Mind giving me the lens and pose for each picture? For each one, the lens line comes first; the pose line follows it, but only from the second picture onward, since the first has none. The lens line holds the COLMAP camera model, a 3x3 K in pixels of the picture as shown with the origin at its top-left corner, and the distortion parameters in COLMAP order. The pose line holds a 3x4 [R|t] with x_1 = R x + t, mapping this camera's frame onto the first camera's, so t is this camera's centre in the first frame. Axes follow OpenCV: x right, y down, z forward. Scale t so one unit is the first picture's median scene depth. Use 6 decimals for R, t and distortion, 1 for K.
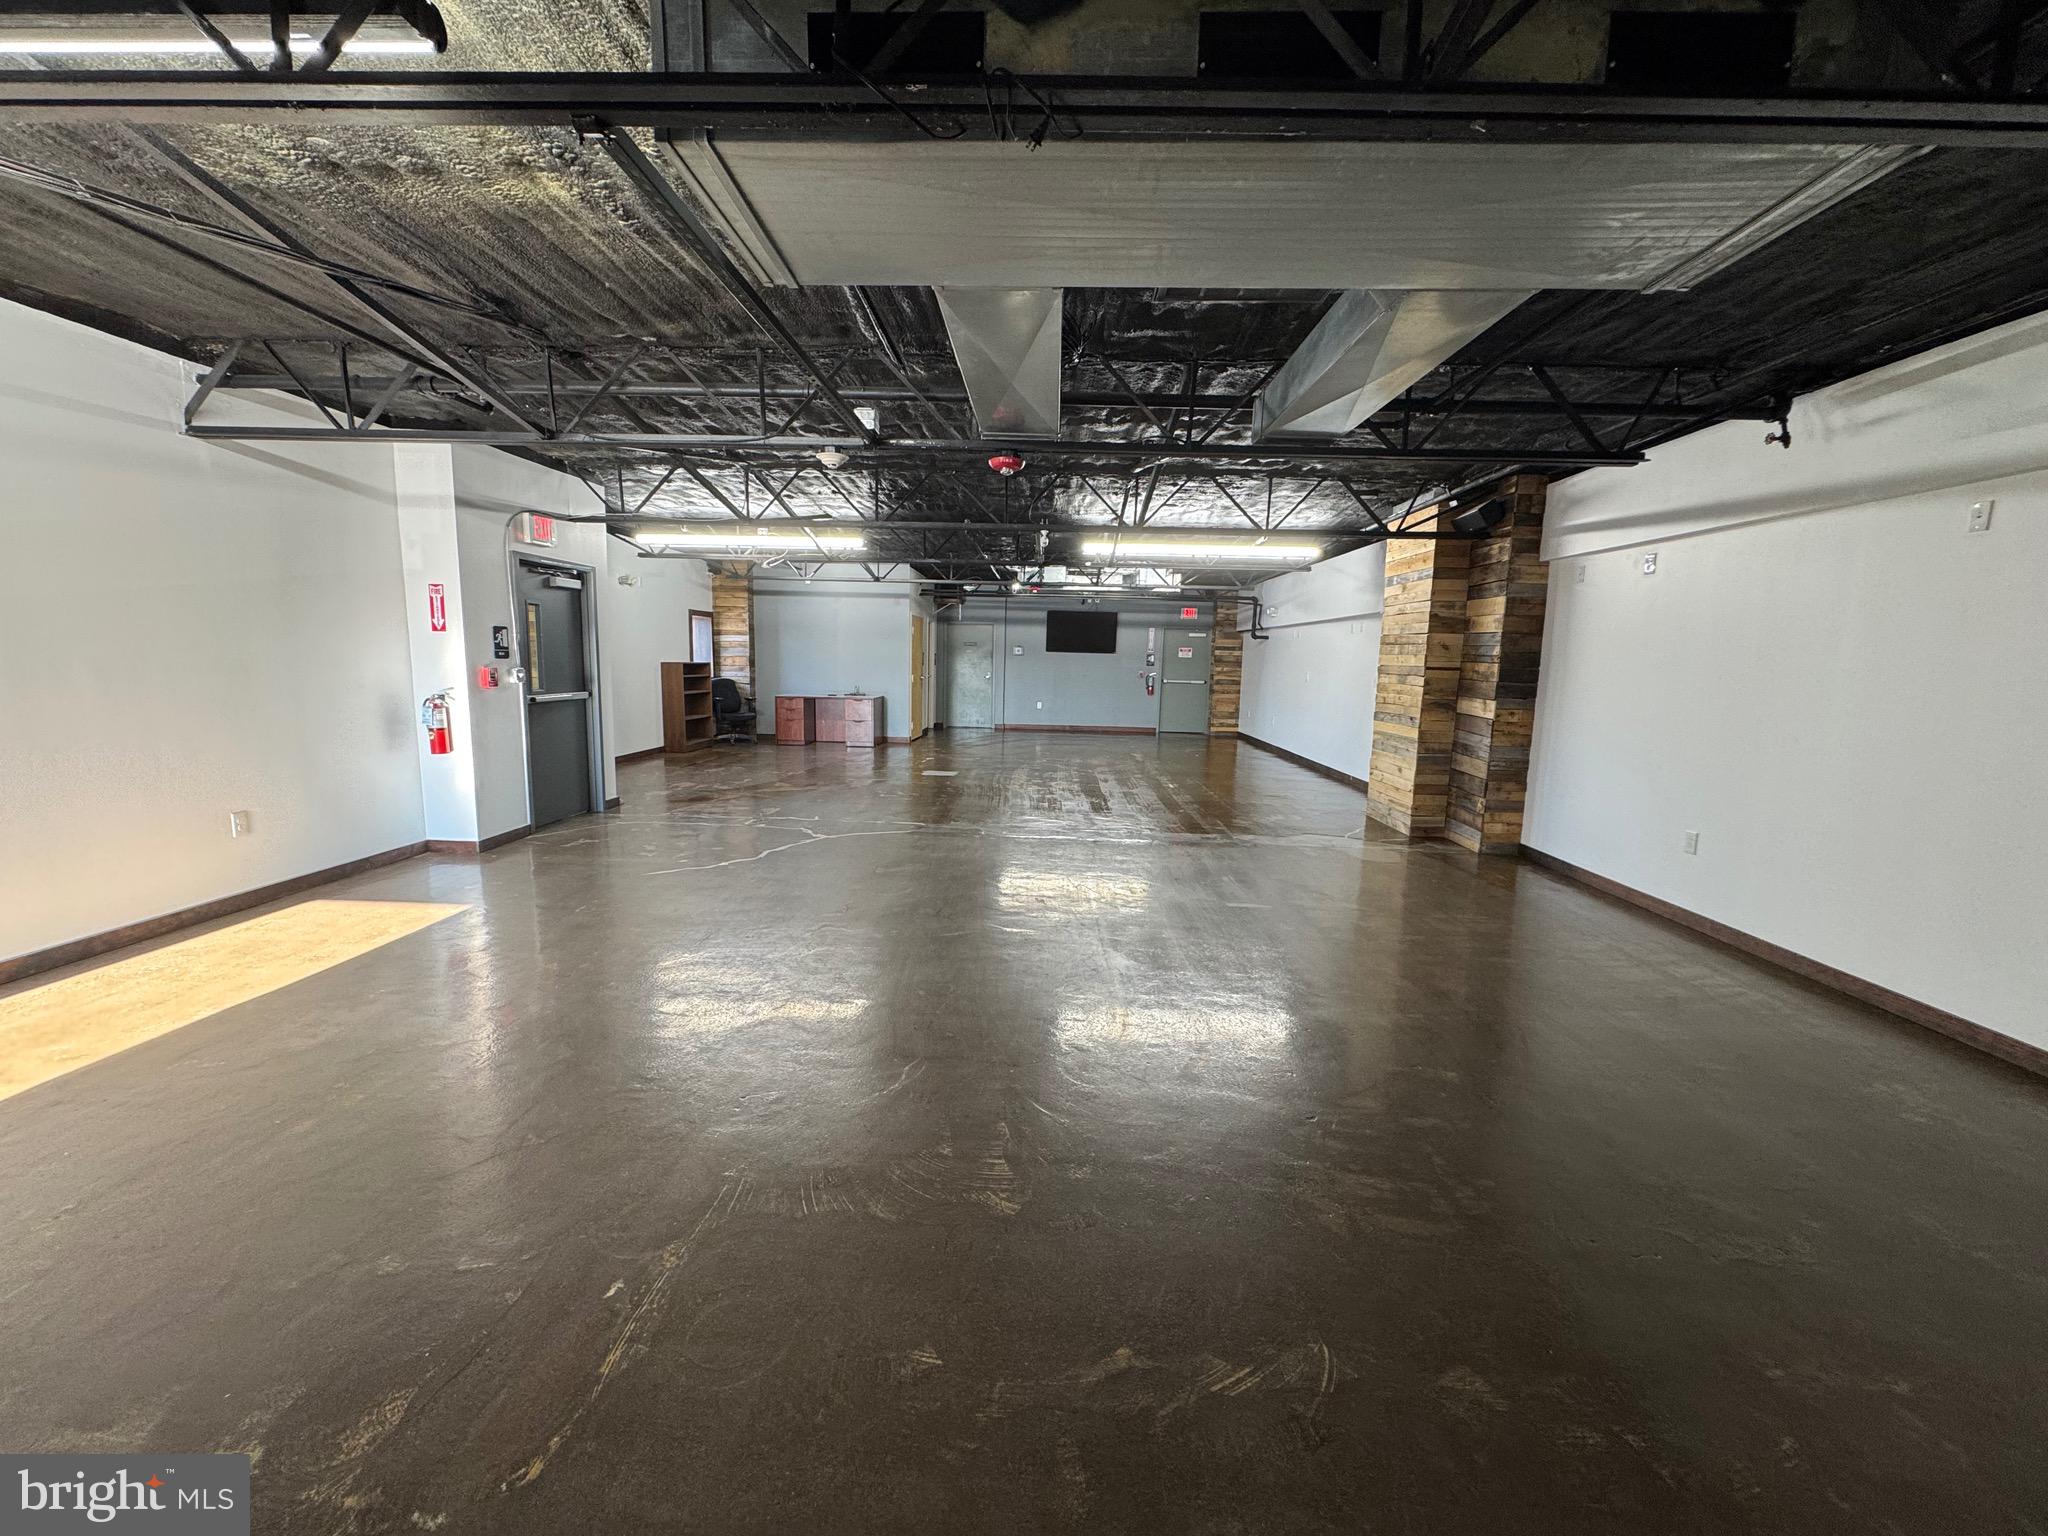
lens RADIAL K [[817.3, 0, 1019.7], [0, 817.3, 772.5], [0, 0, 1]] dist [0.001017, -0.000336]
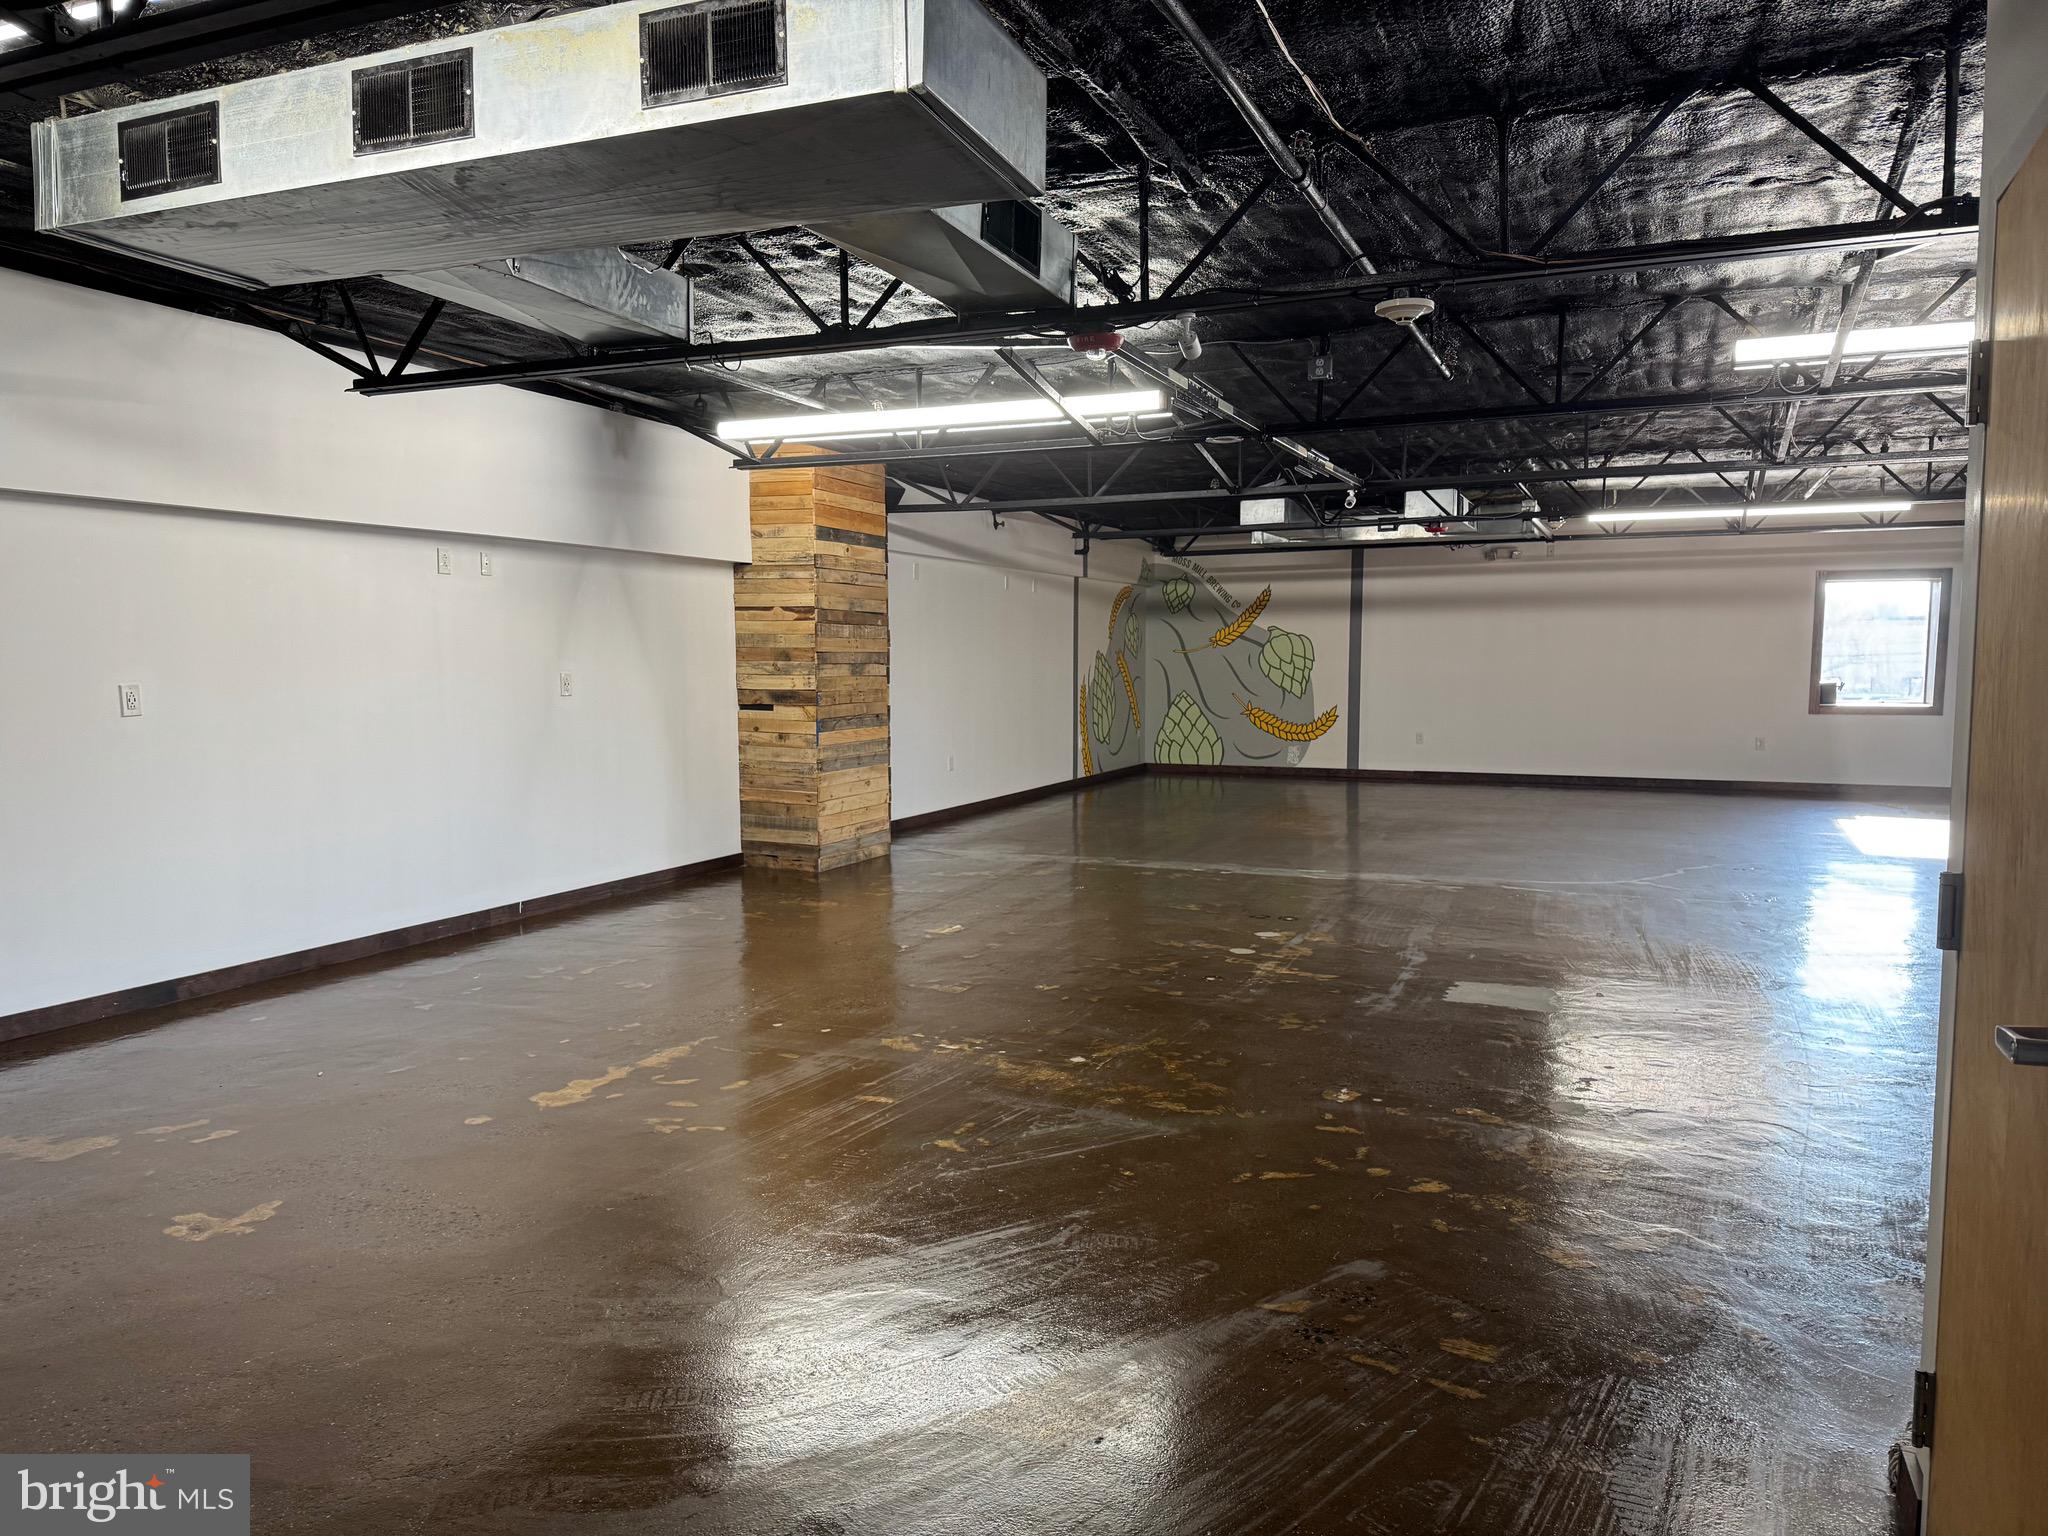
lens RADIAL K [[1447.4, 0, 1017.5], [0, 1447.4, 772.0], [0, 0, 1]] dist [0.063959, -0.068469]
pose [[-0.925990, -0.065300, 0.371857, -0.208123], [0.022563, 0.973597, 0.227156, -0.371775], [-0.376872, 0.218734, -0.900068, 2.498102]]
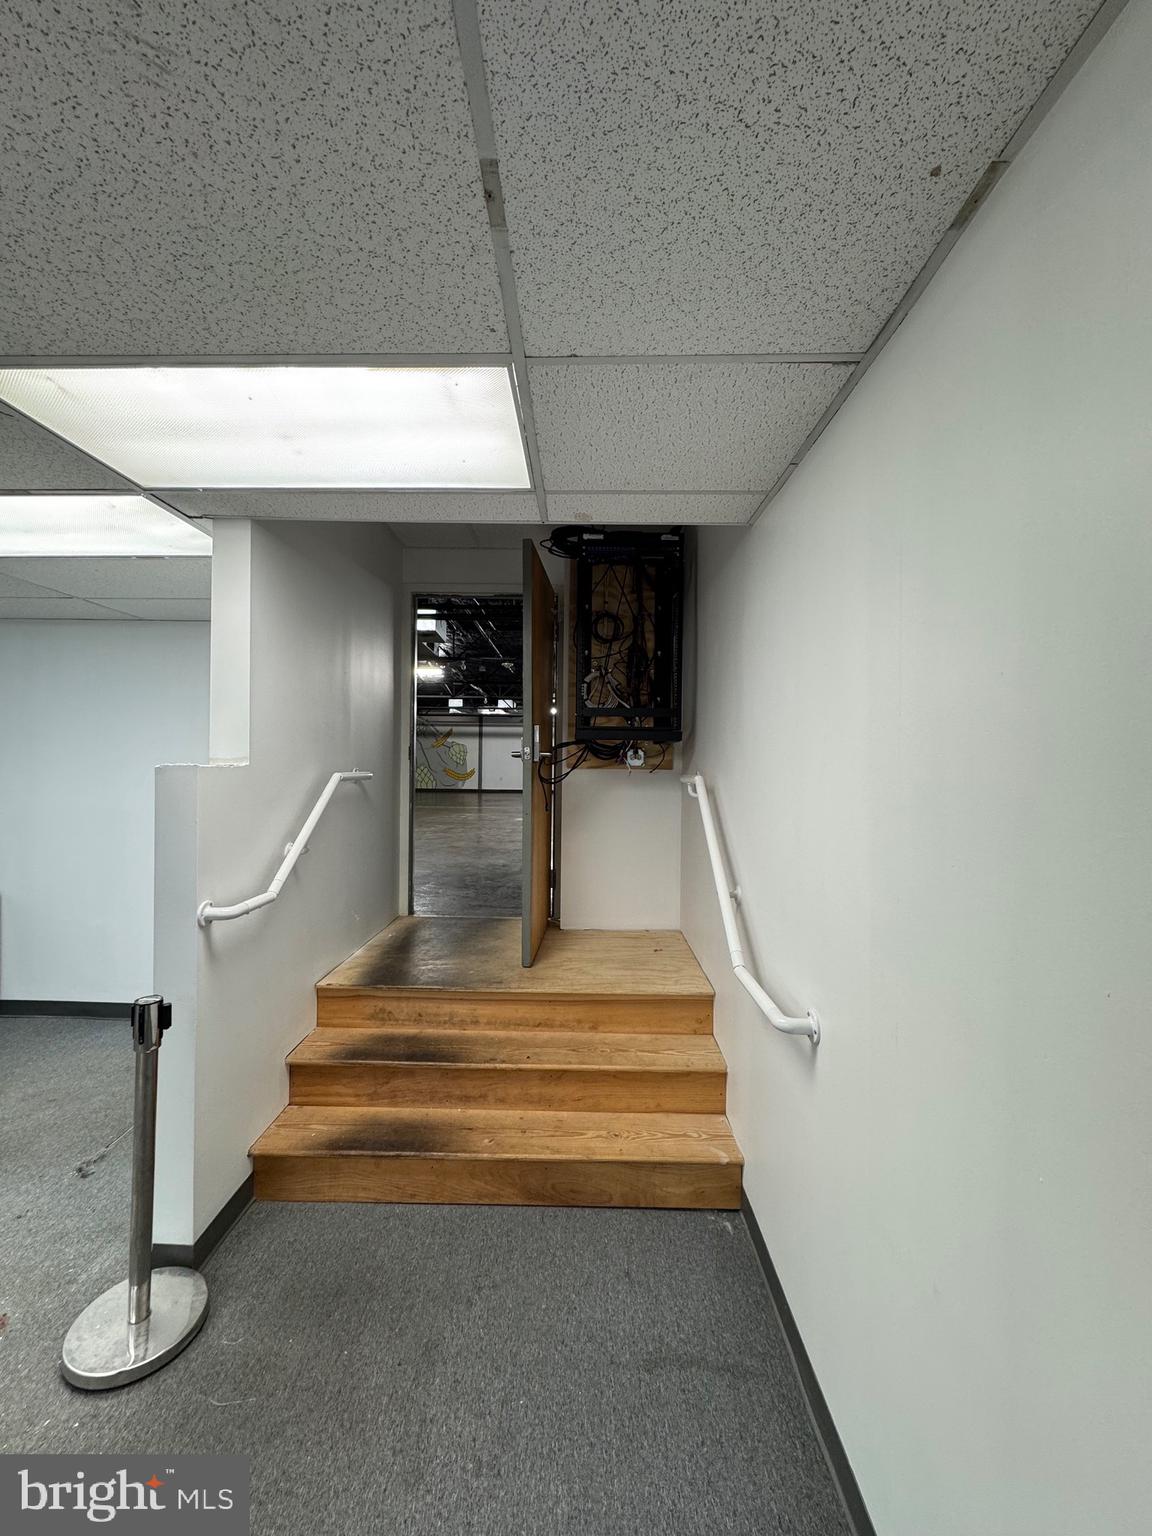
lens RADIAL K [[613.0, 0, 580.4], [0, 613.0, 763.7], [0, 0, 1]] dist [0.001017, -0.000336]
pose [[-0.998644, -0.046552, -0.023292, -0.259490], [-0.049386, 0.988734, 0.141299, -0.407188], [0.016452, 0.142258, -0.989693, 3.260297]]
